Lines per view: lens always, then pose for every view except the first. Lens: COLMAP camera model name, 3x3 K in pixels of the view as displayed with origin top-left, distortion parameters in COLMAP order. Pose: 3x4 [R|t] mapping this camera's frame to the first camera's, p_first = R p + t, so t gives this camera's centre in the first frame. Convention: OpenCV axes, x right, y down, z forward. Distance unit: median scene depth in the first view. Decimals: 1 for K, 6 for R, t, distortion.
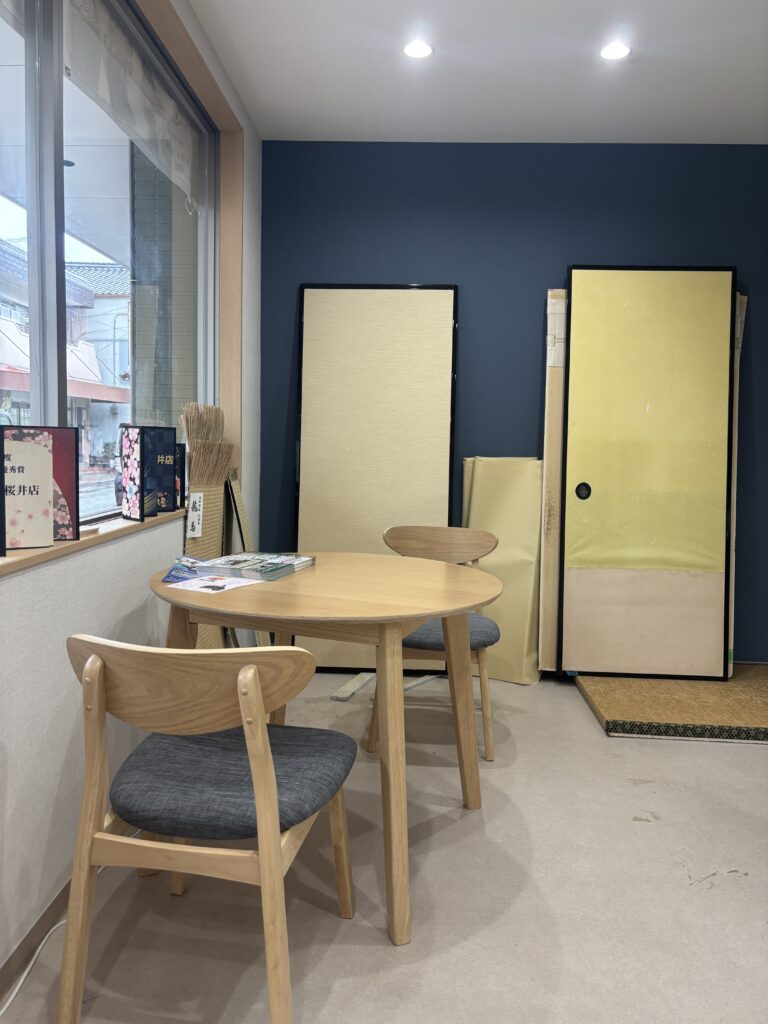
lens RADIAL K [[803.3, 0, 384.0], [0, 803.3, 512.0], [0, 0, 1]] dist [0.001045, -0.000468]
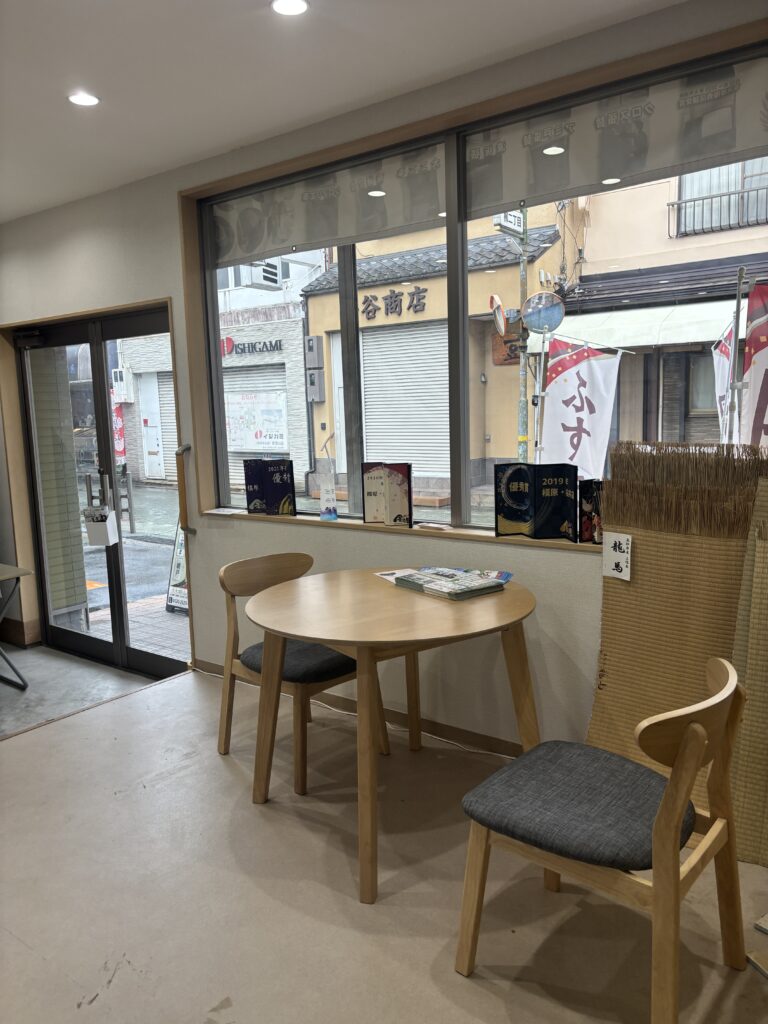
lens RADIAL K [[803.3, 0, 384.0], [0, 803.3, 512.0], [0, 0, 1]] dist [0.001045, -0.000468]
pose [[-0.590500, 0.116534, -0.798580, 0.762403], [-0.052340, 0.981907, 0.181988, -0.228128], [0.805339, 0.149261, -0.573716, 1.442738]]
